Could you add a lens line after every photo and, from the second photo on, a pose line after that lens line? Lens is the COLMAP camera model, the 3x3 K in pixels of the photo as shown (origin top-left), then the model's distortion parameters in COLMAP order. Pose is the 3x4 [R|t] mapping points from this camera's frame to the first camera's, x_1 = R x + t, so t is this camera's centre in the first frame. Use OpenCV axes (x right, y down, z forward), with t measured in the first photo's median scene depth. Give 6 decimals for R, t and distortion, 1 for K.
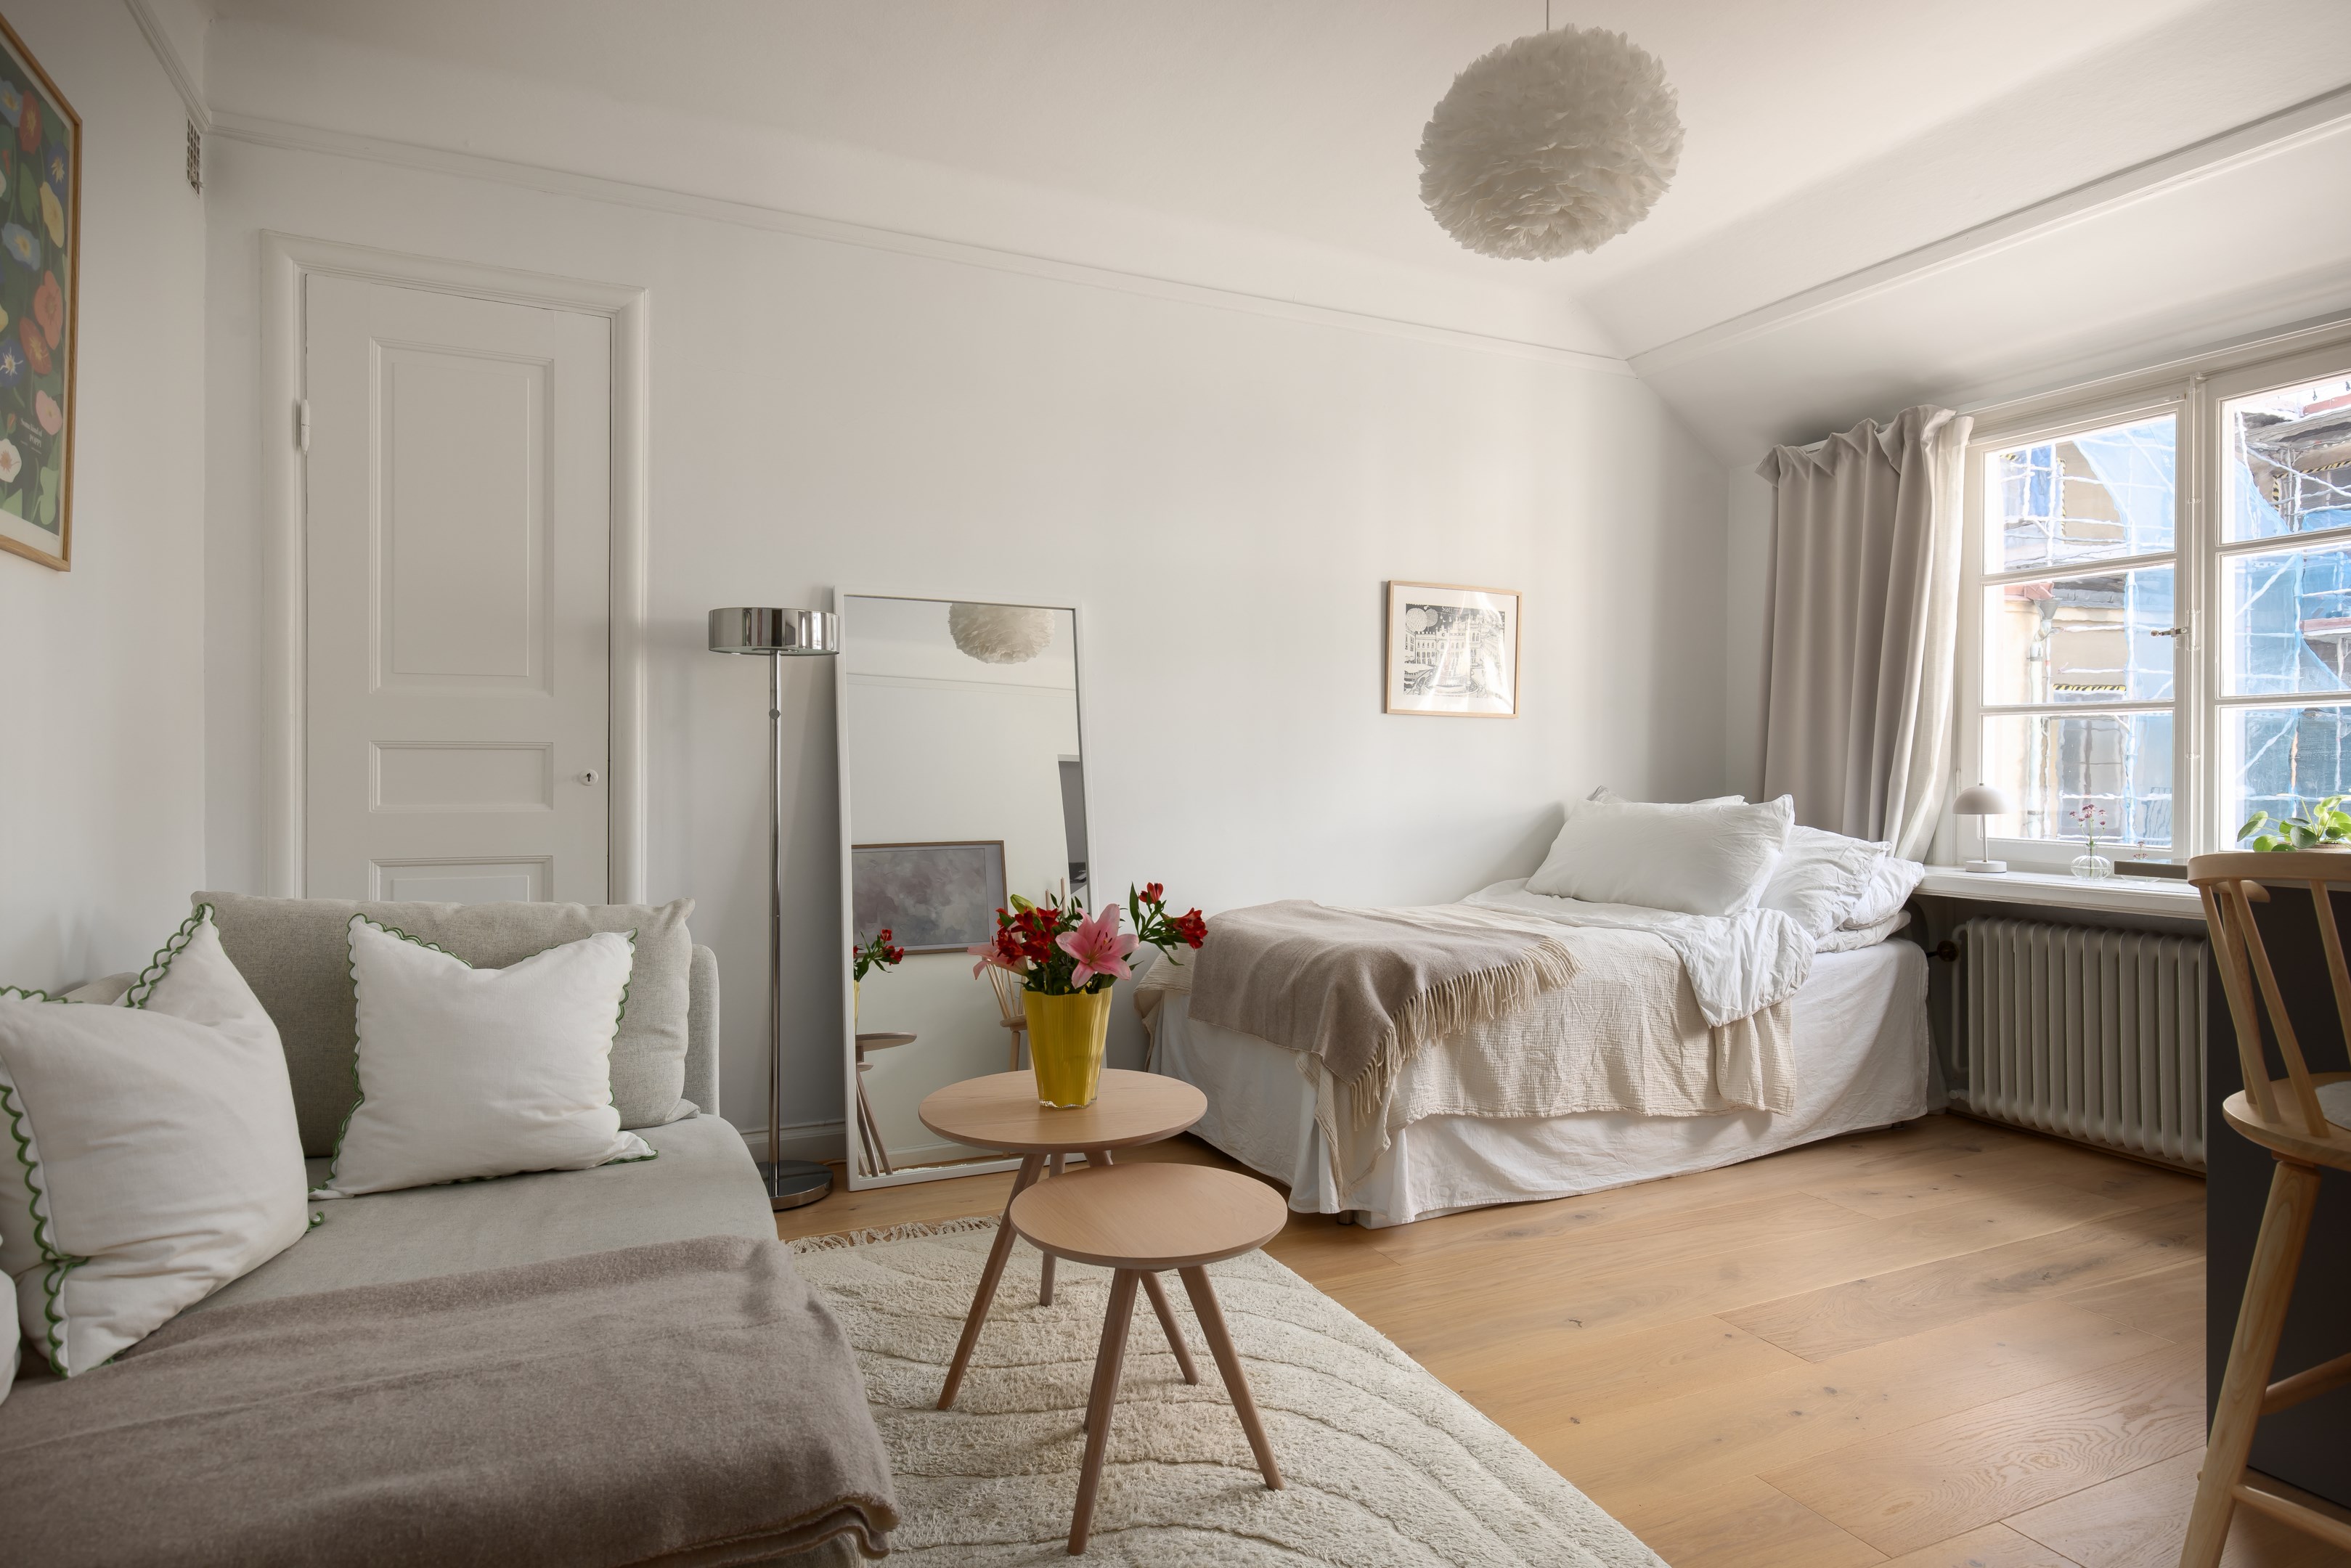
lens RADIAL K [[1283.3, 0, 1182.5], [0, 1283.3, 762.7], [0, 0, 1]] dist [0.005858, -0.000896]
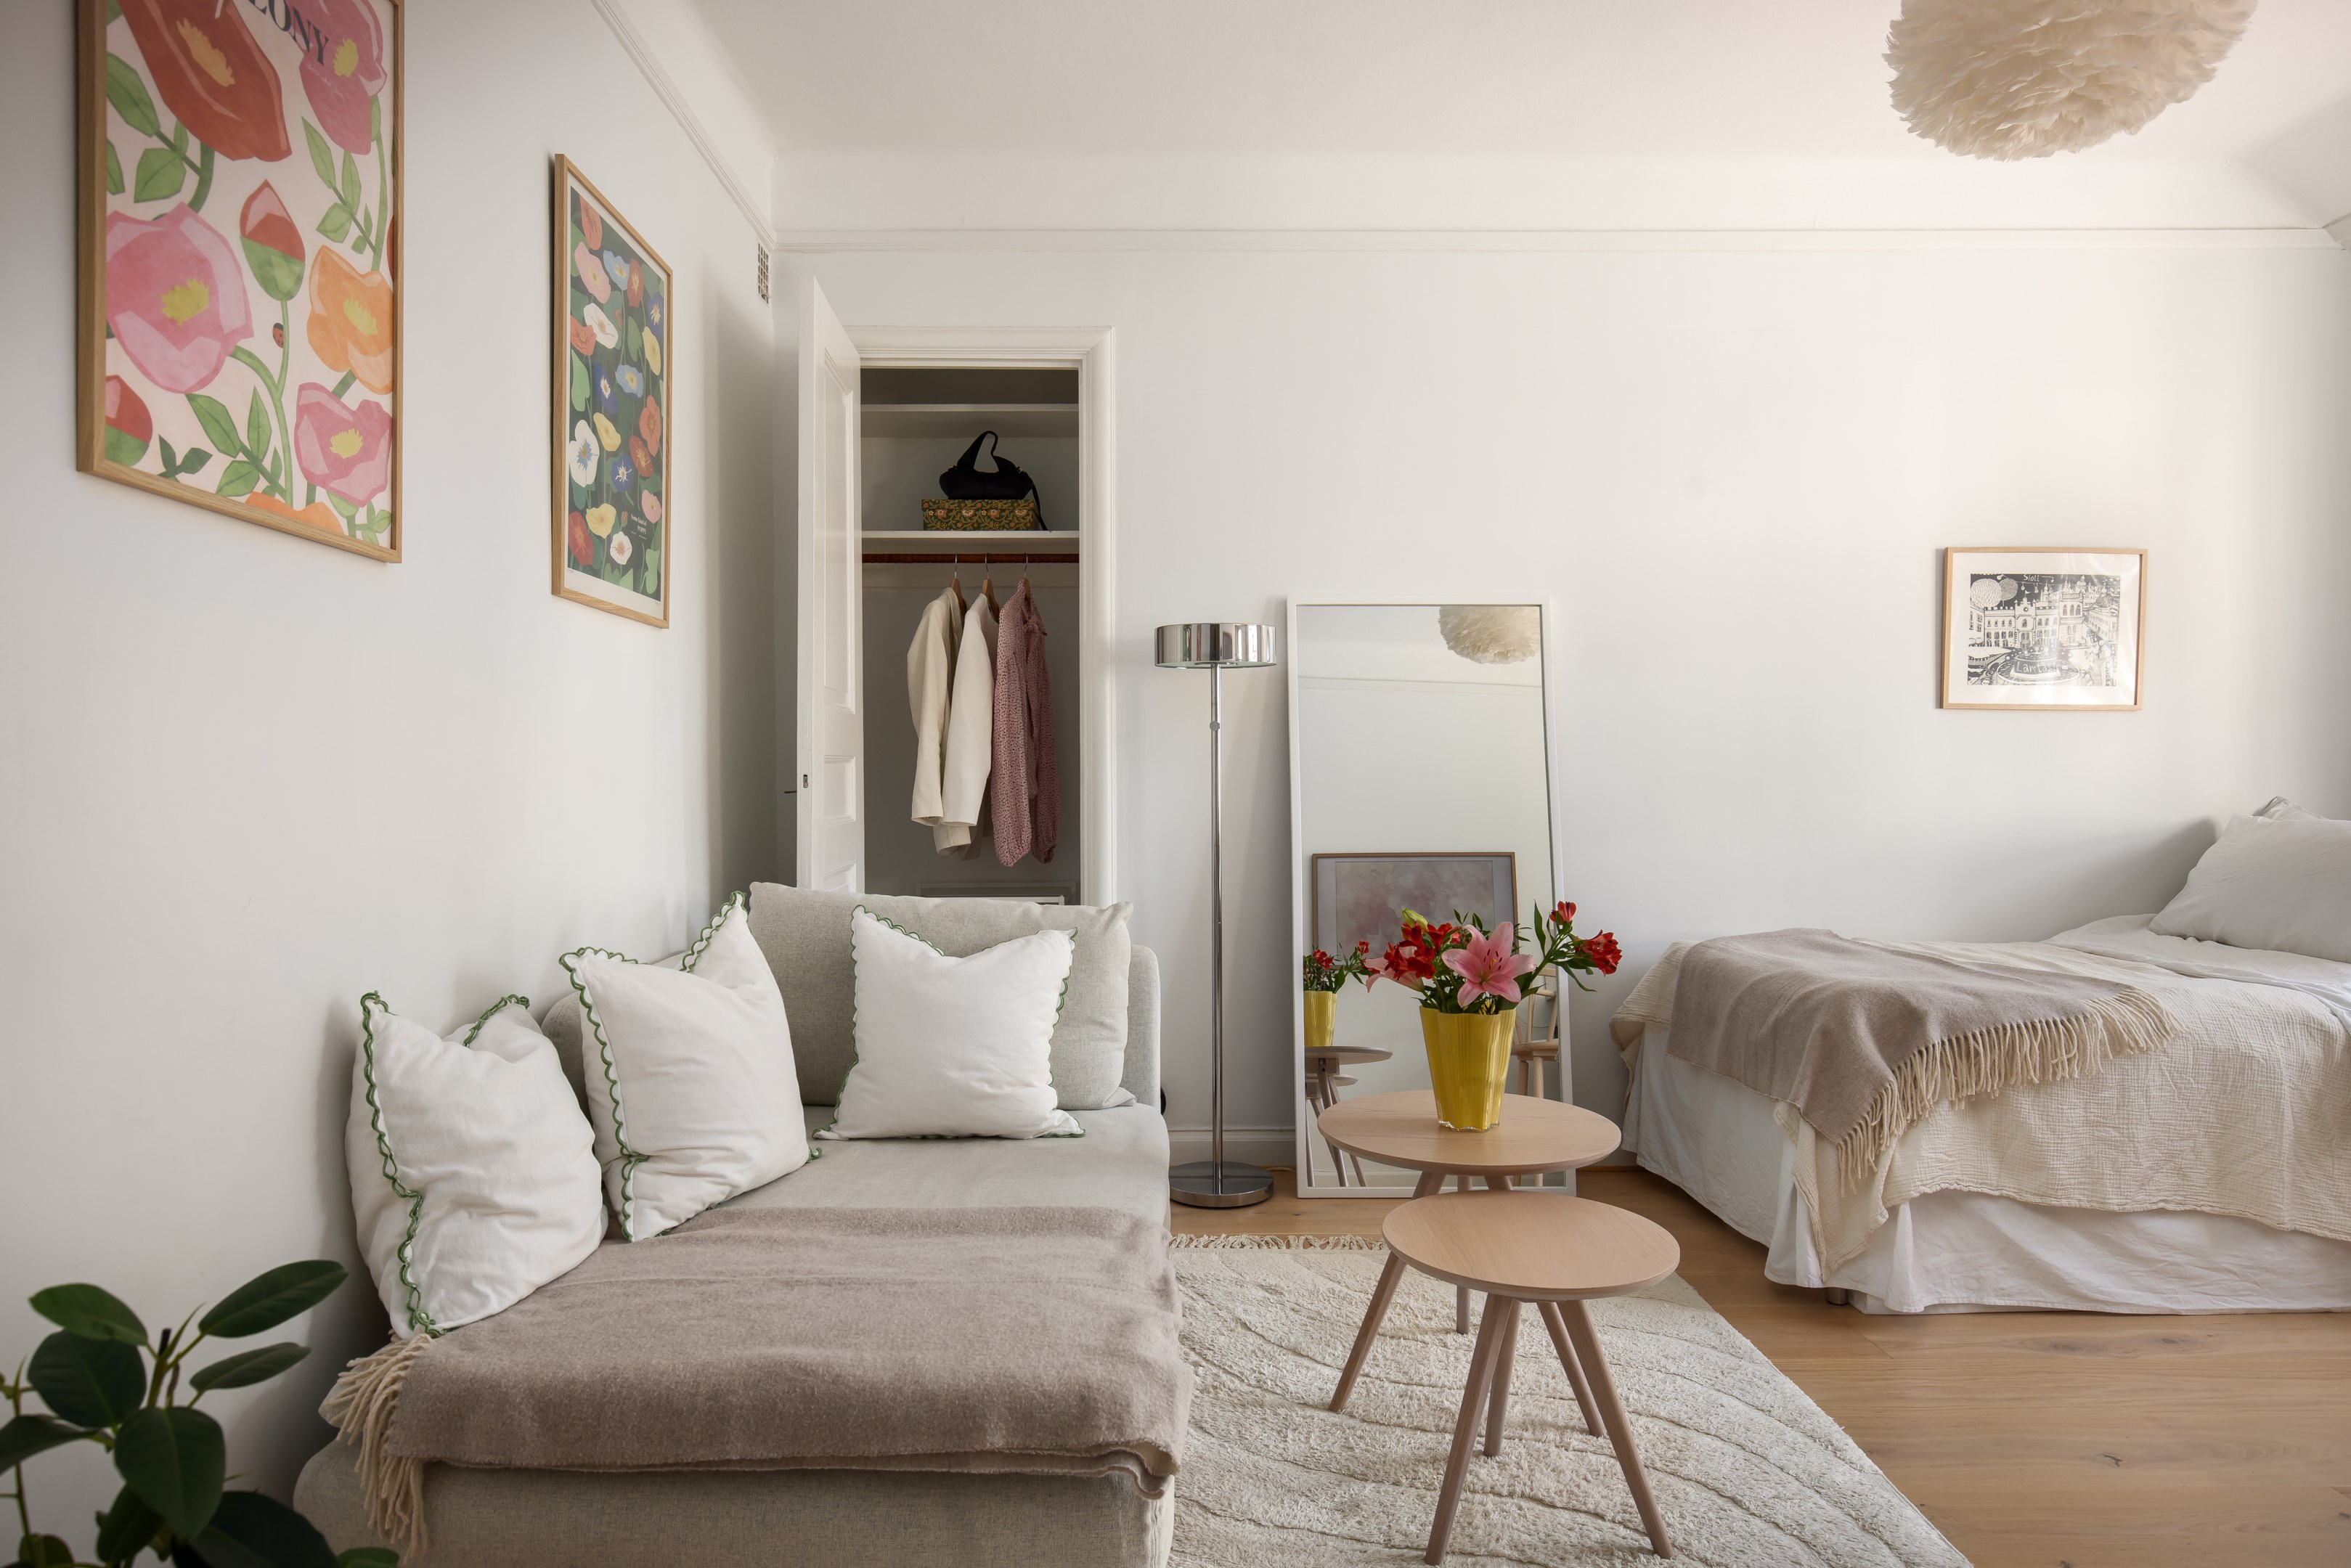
lens RADIAL K [[1398.0, 0, 1179.8], [0, 1398.0, 788.5], [0, 0, 1]] dist [-0.005311, 0.008343]
pose [[0.911740, 0.000552, -0.410767, 0.134762], [0.006557, 0.999852, 0.015897, -0.007474], [0.410715, -0.017188, 0.911602, -0.043998]]
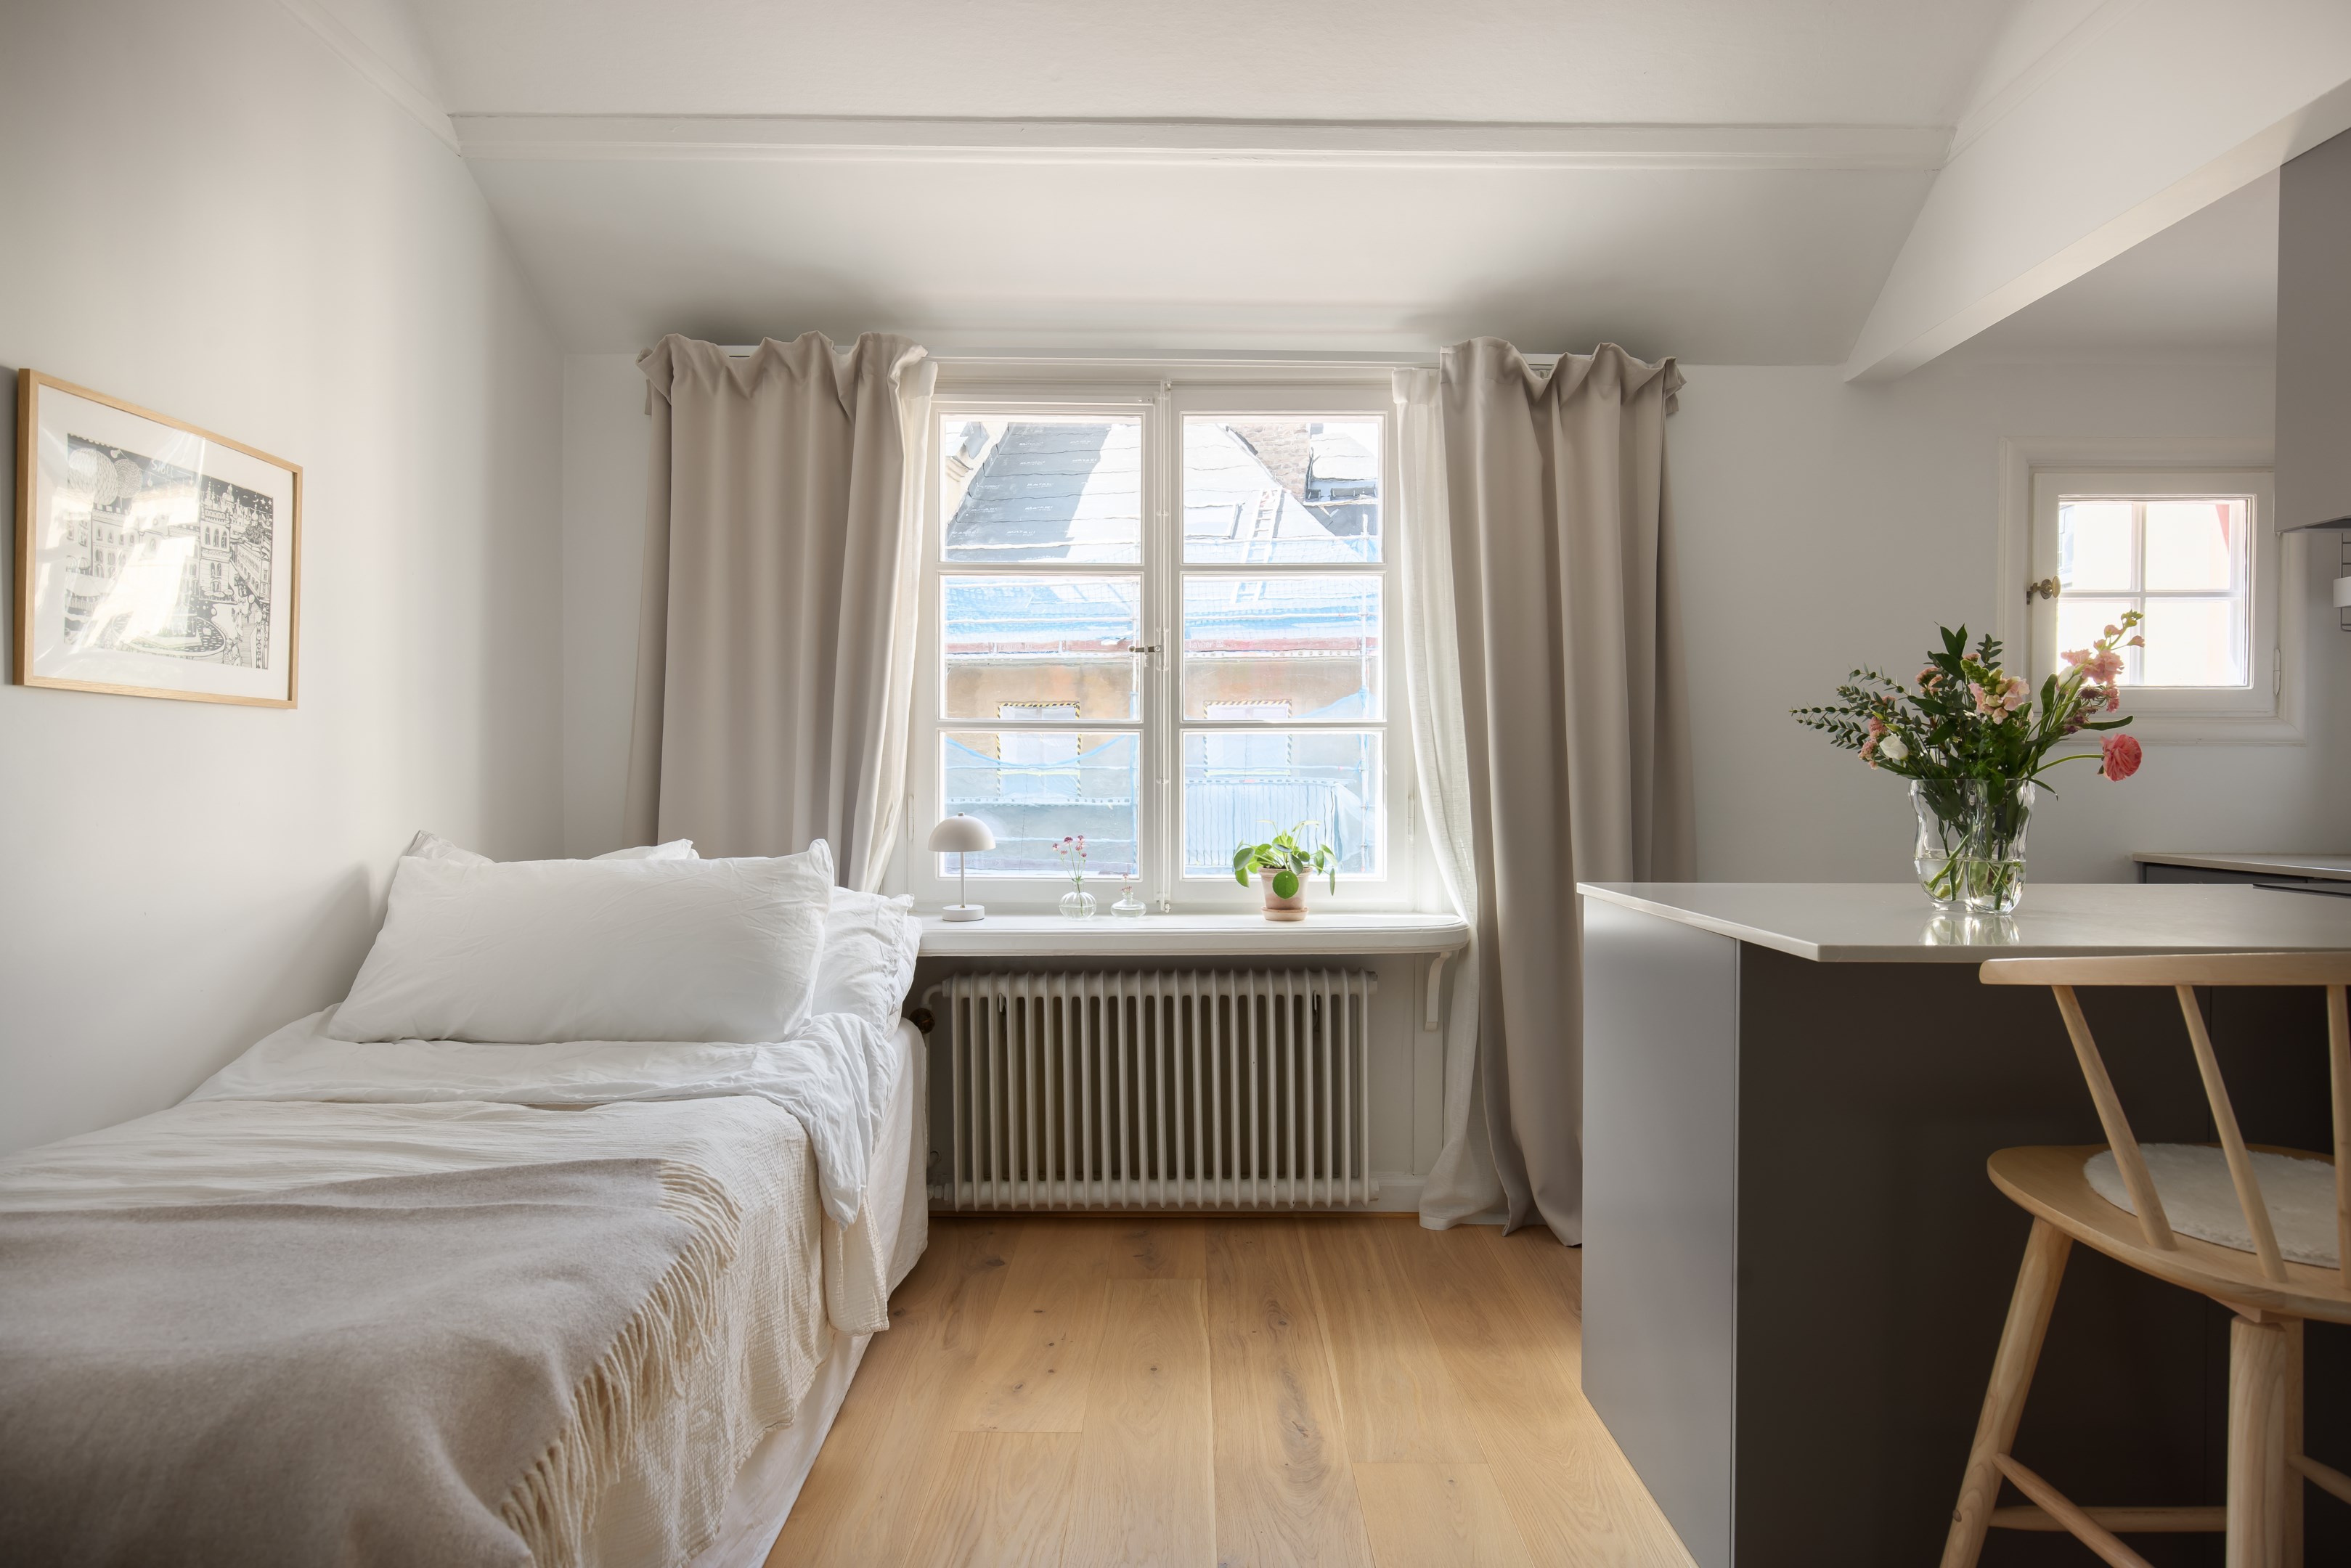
lens RADIAL K [[1283.3, 0, 1176.4], [0, 1283.3, 790.8], [0, 0, 1]] dist [0.005858, -0.000896]
pose [[0.428862, -0.016485, 0.903220, -0.101938], [-0.003613, 0.999794, 0.019963, -0.023669], [-0.903363, -0.011825, 0.428714, 0.808360]]
